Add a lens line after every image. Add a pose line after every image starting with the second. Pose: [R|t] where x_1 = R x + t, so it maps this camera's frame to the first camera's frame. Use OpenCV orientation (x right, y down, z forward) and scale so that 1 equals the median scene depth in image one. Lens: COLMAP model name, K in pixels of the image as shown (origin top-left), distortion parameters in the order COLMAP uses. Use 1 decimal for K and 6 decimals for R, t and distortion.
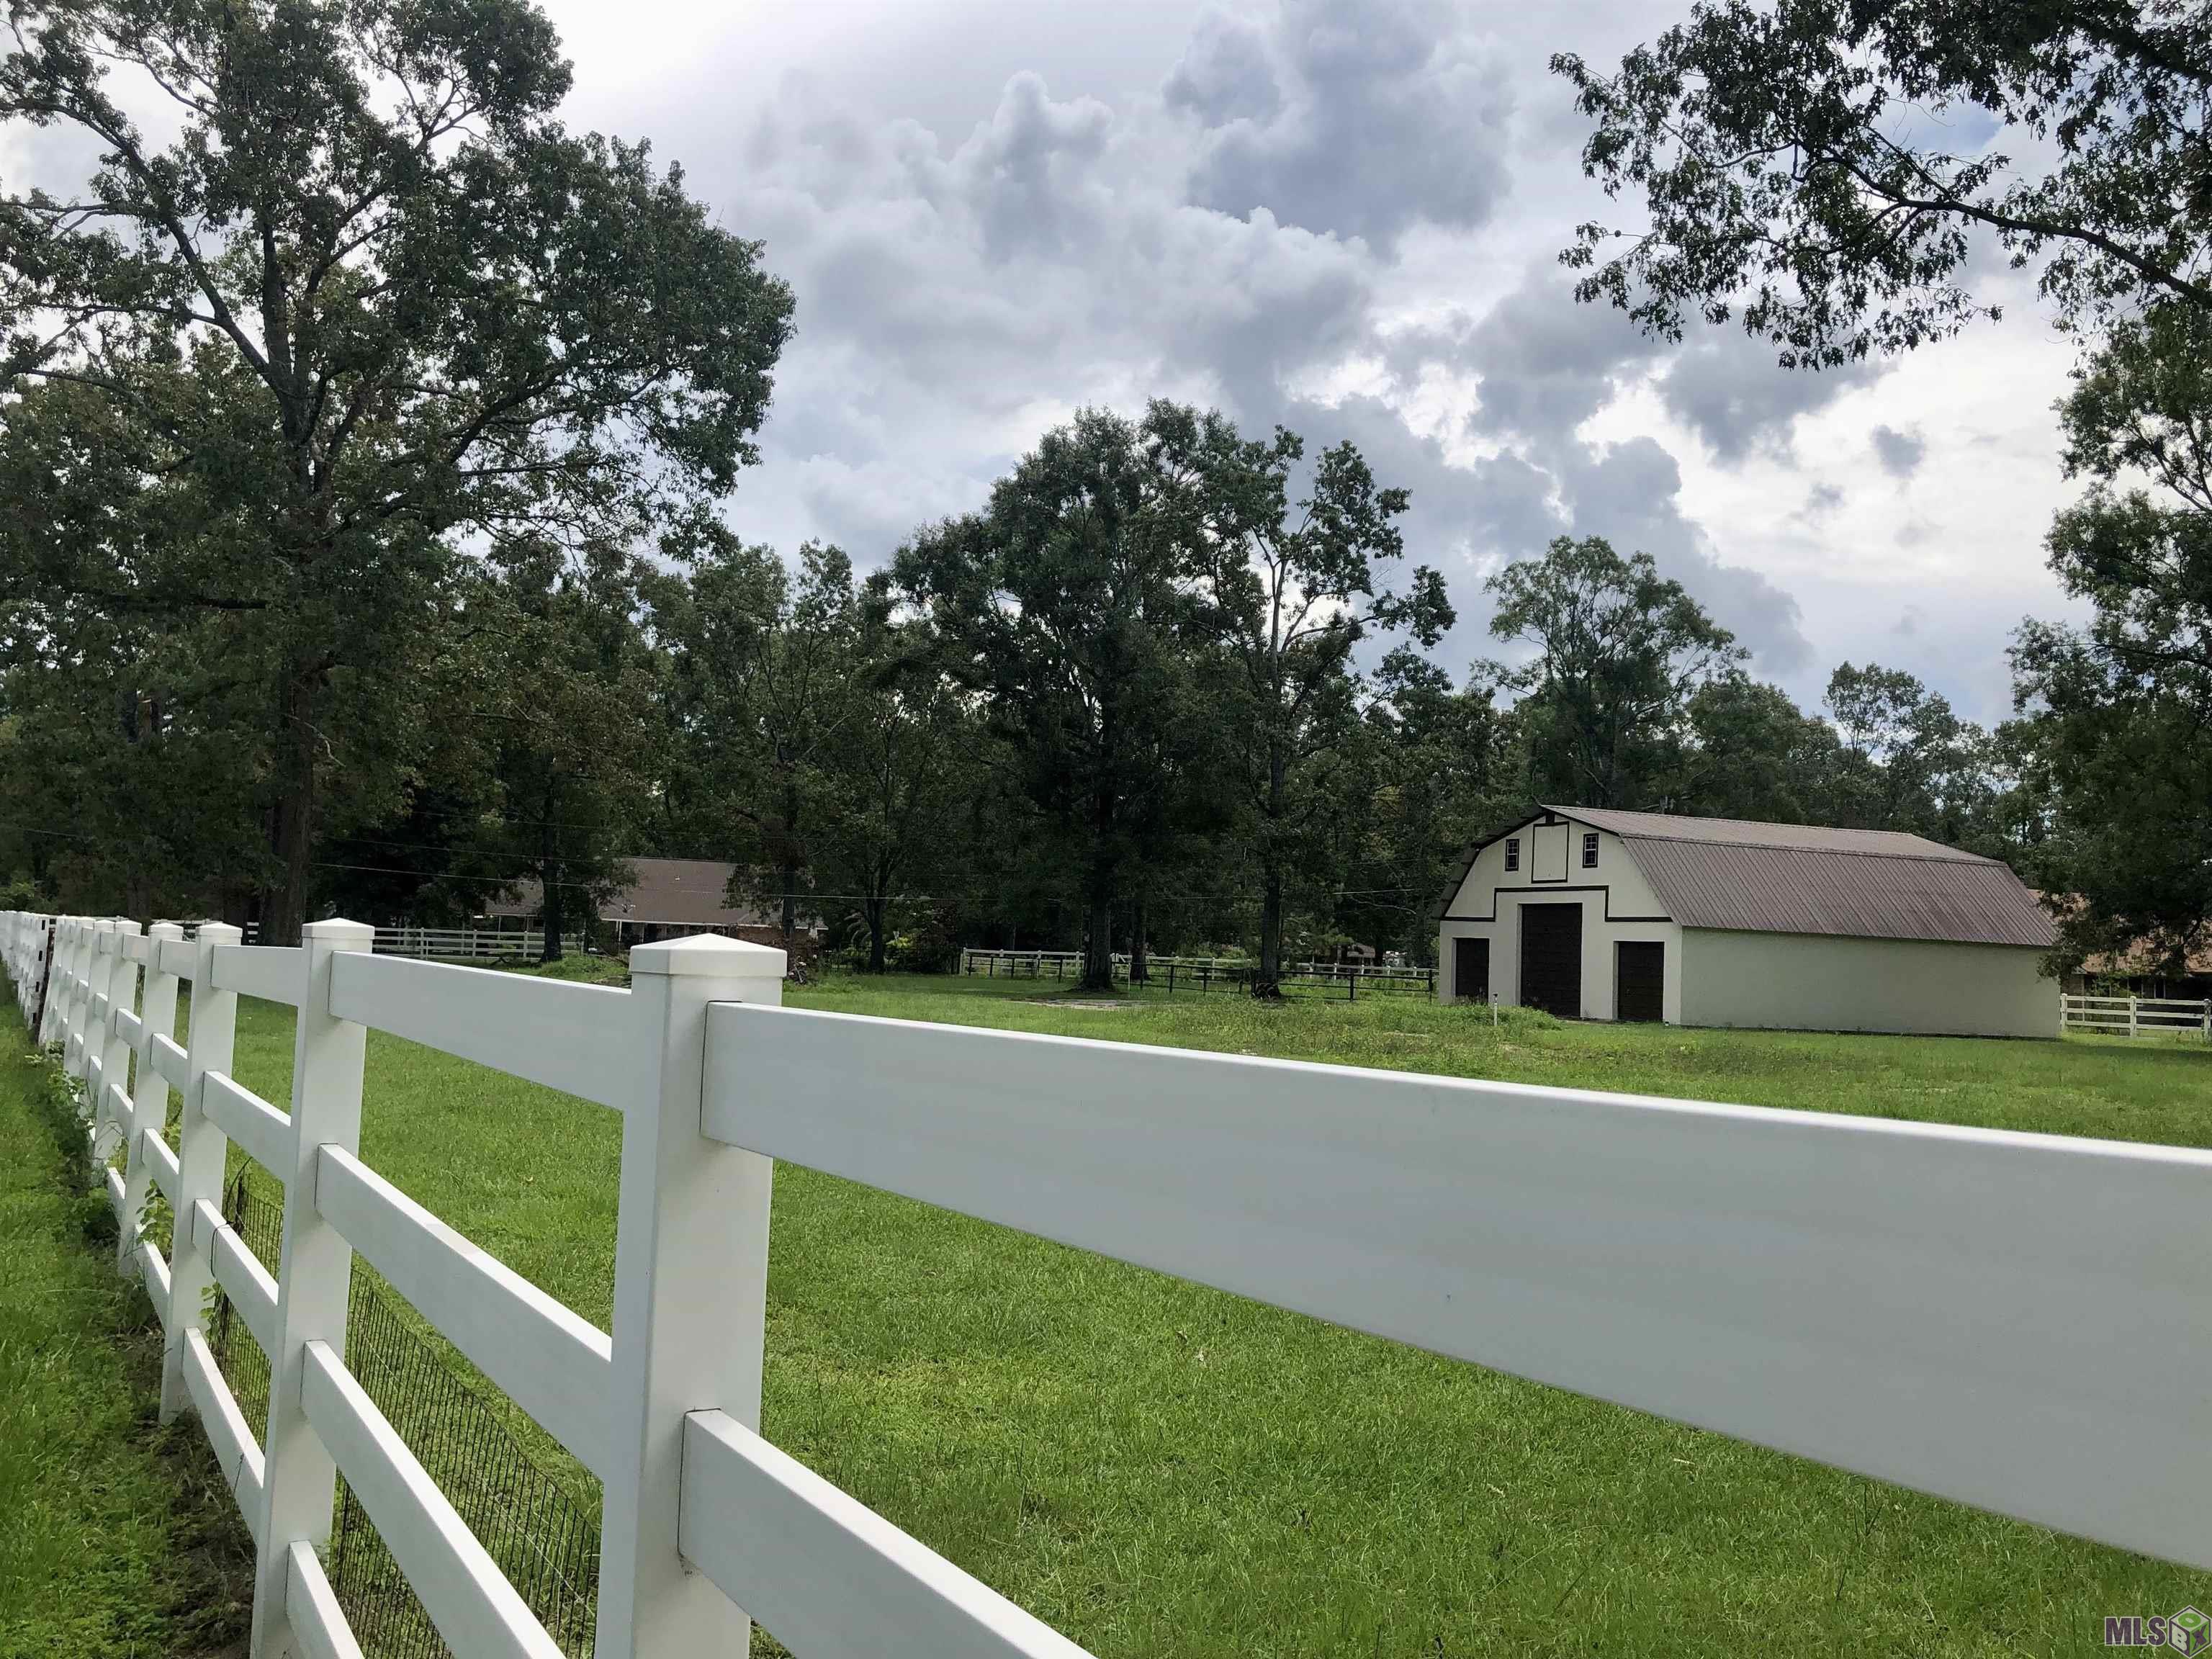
lens RADIAL K [[1769.2, 0, 1086.4], [0, 1769.2, 832.2], [0, 0, 1]] dist [0.065355, -0.100469]
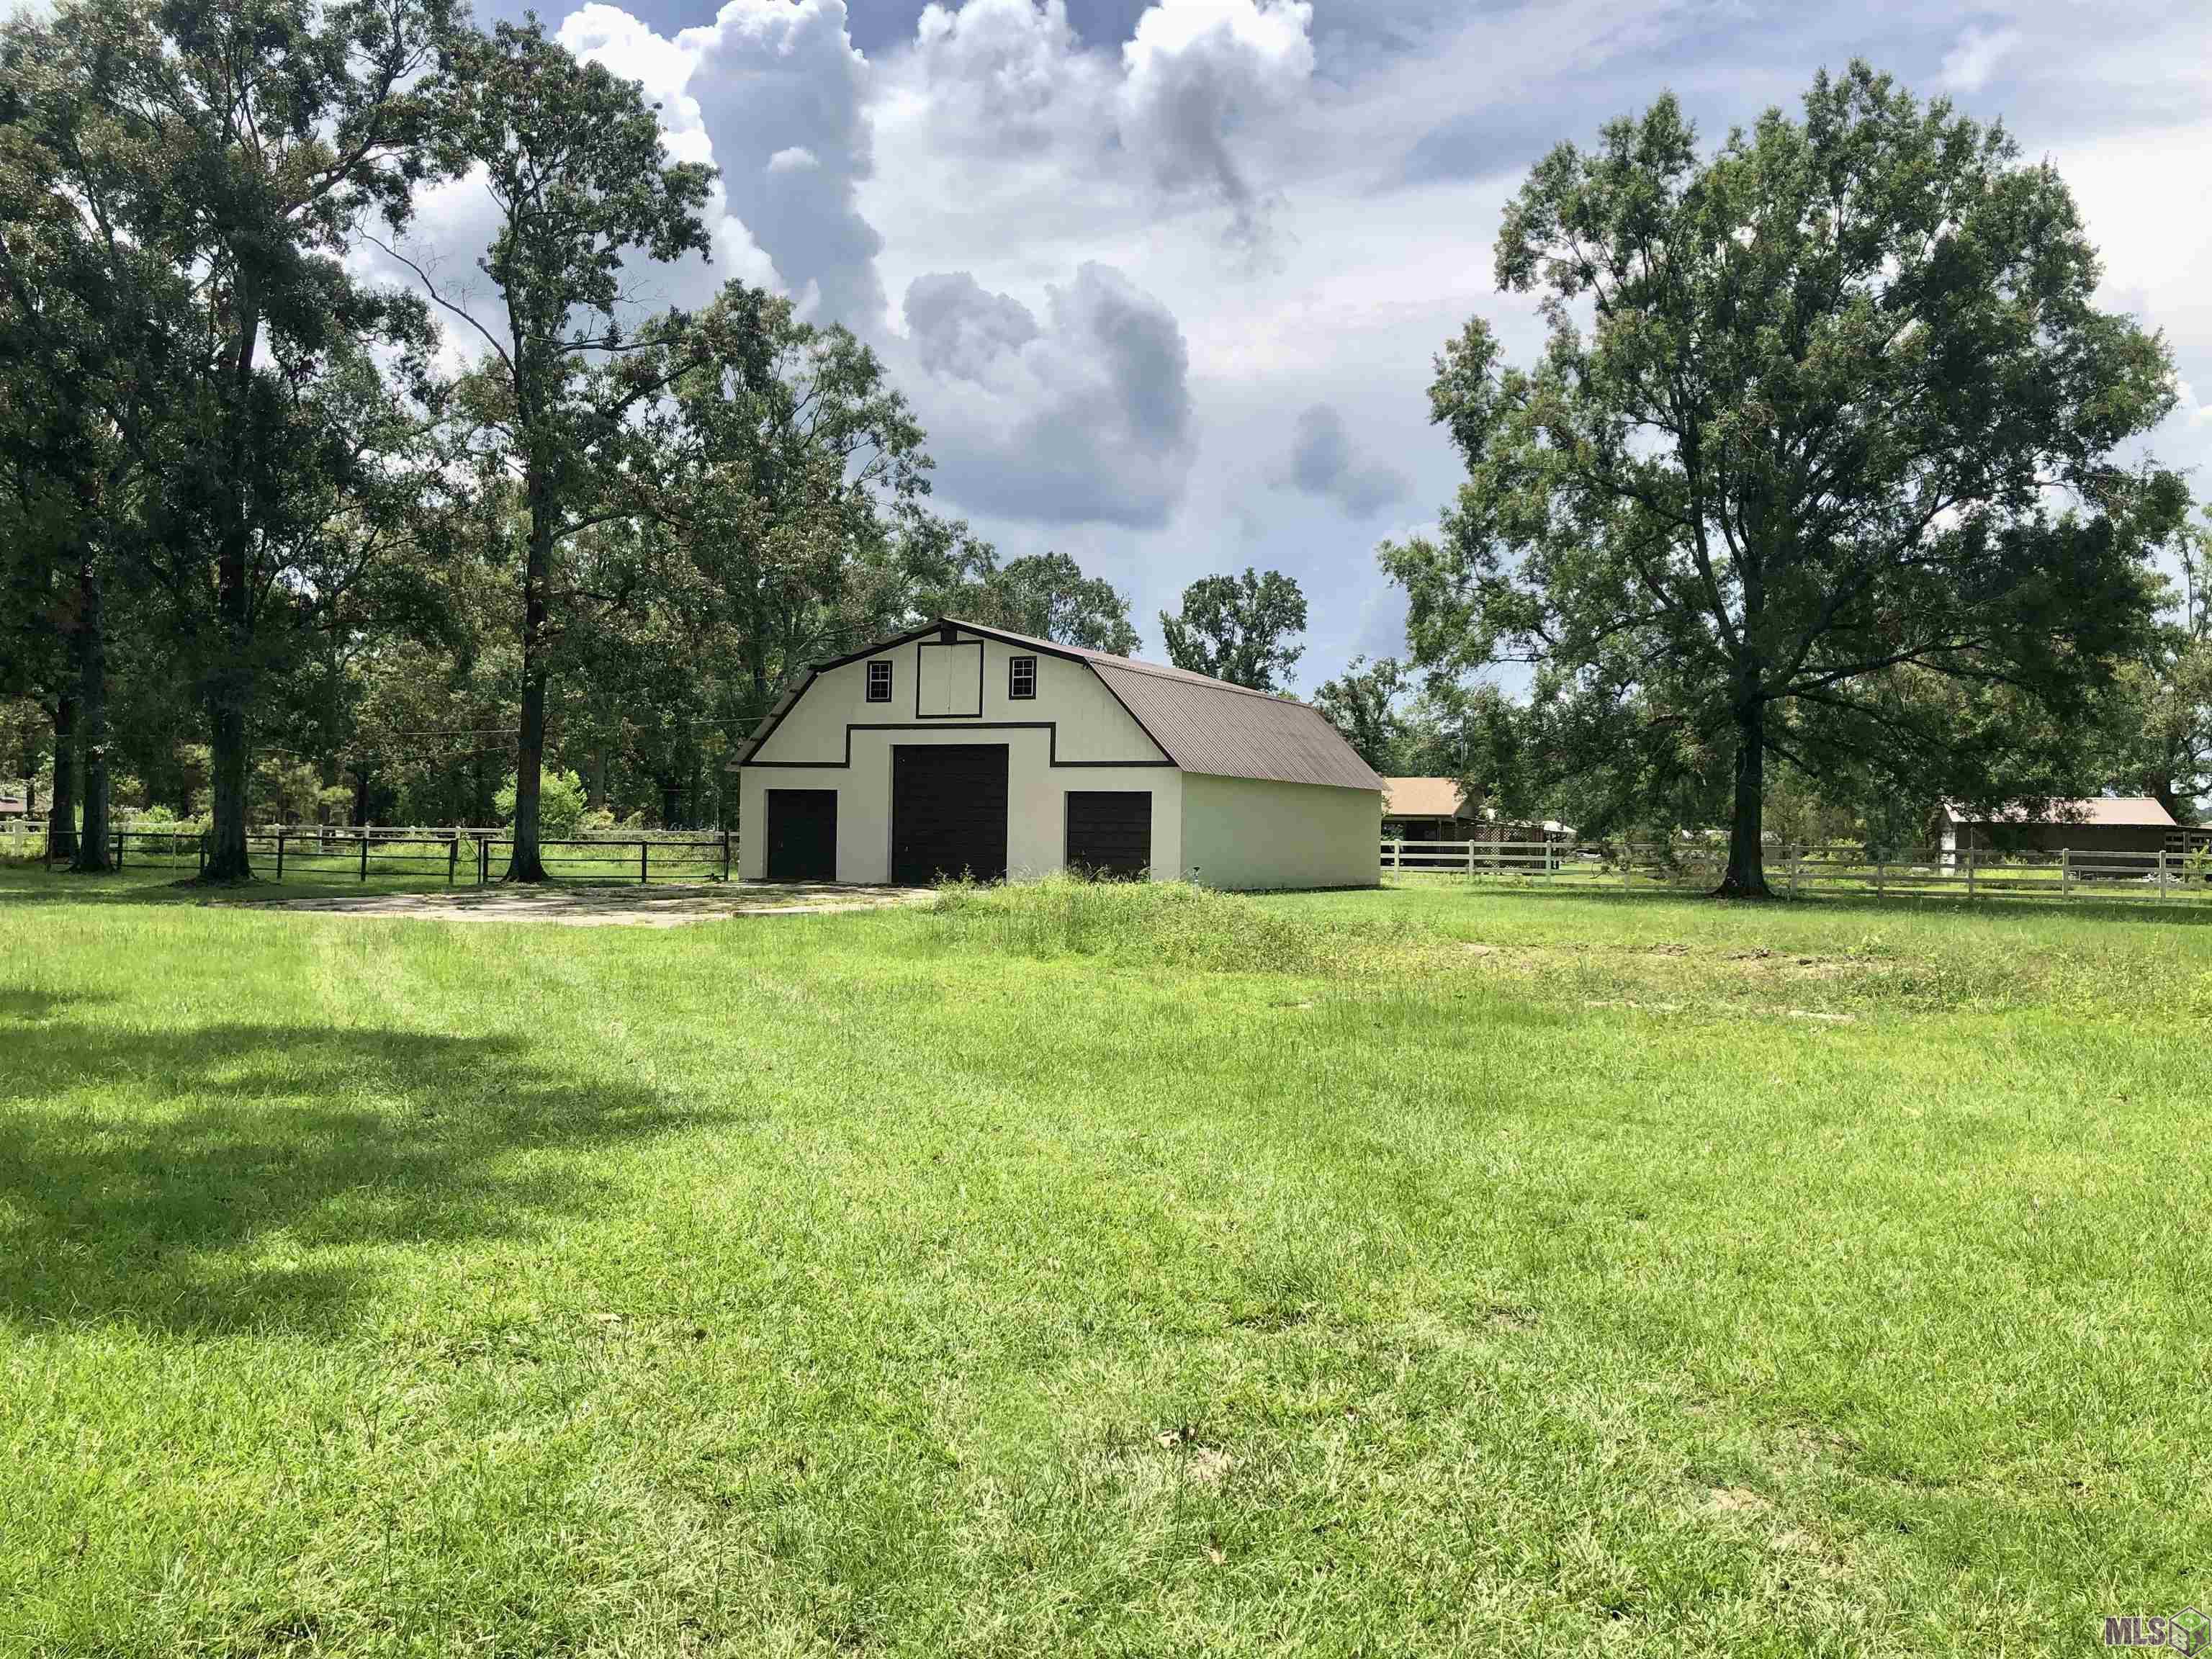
lens RADIAL K [[1797.2, 0, 1106.0], [0, 1797.2, 829.5], [0, 0, 1]] dist [0.010867, 0.002134]
pose [[0.736590, -0.025792, 0.675848, -0.213041], [-0.030531, 0.996986, 0.071323, 0.018022], [-0.675650, -0.073171, 0.733582, 0.355406]]
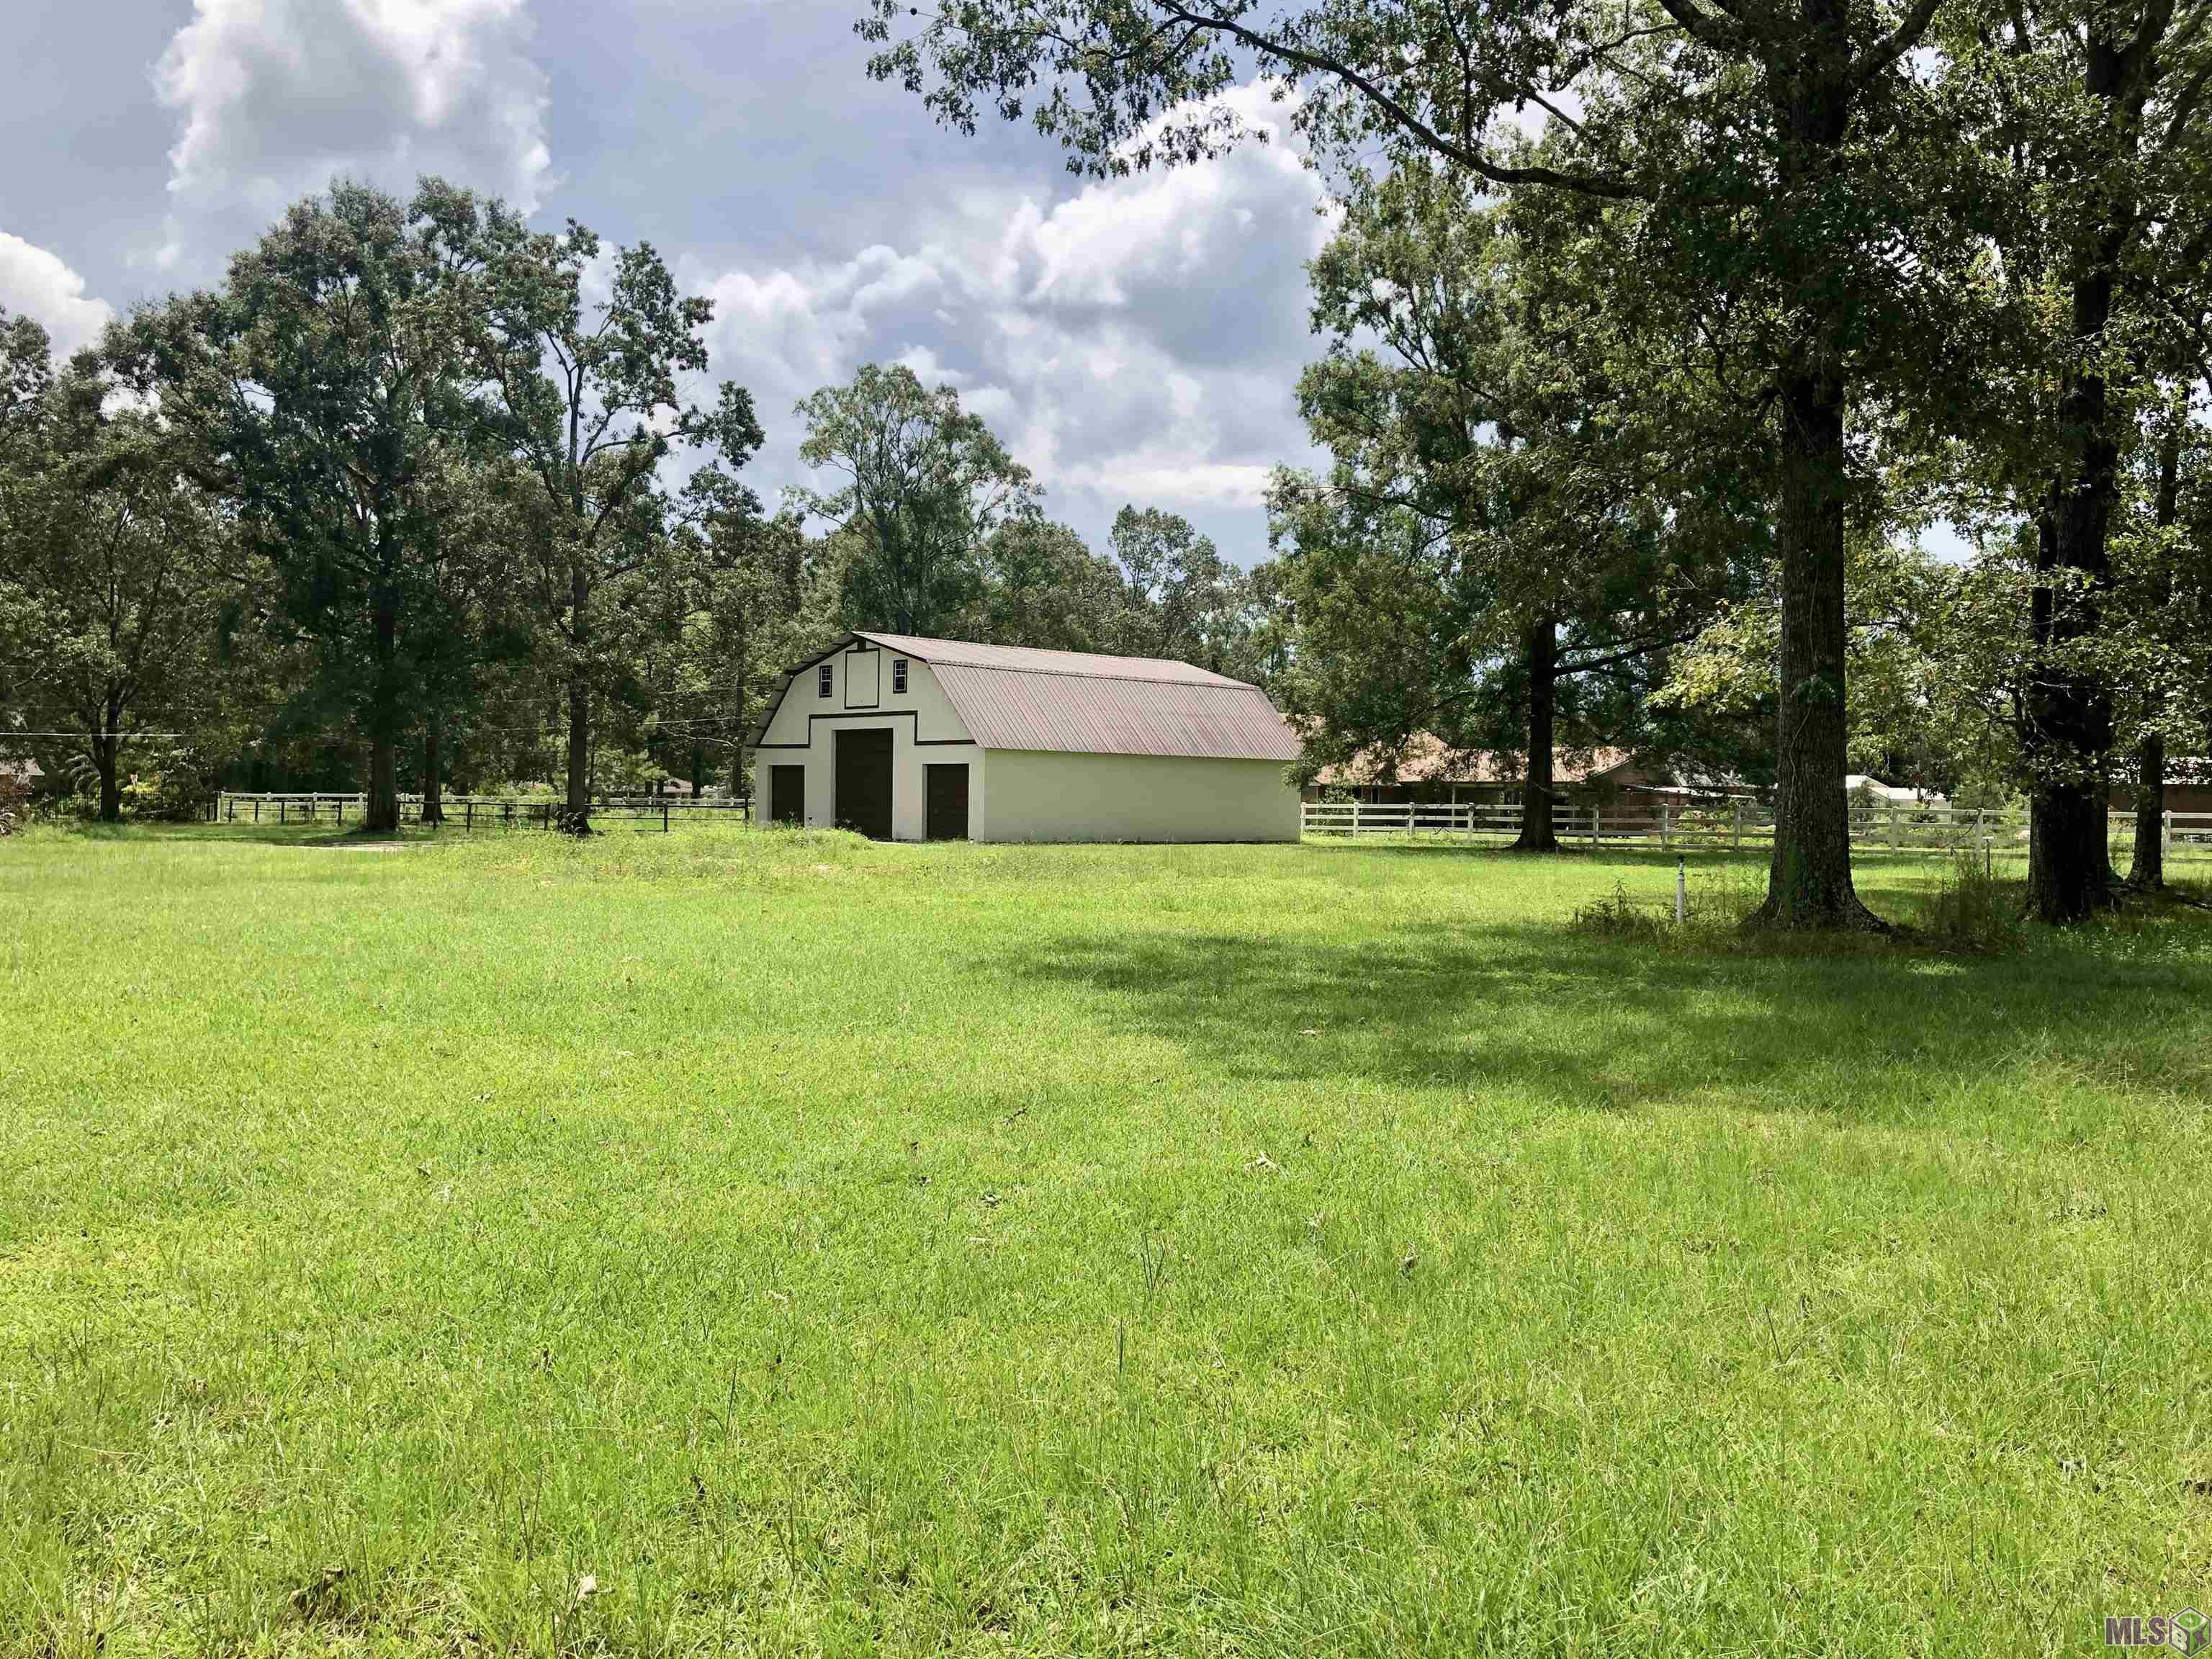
lens RADIAL K [[1773.8, 0, 1094.4], [0, 1773.8, 822.1], [0, 0, 1]] dist [0.017056, -0.001808]
pose [[0.927231, -0.033507, 0.372988, 0.004727], [0.001118, 0.996232, 0.086717, 0.005088], [-0.374488, -0.079990, 0.923775, 0.012757]]
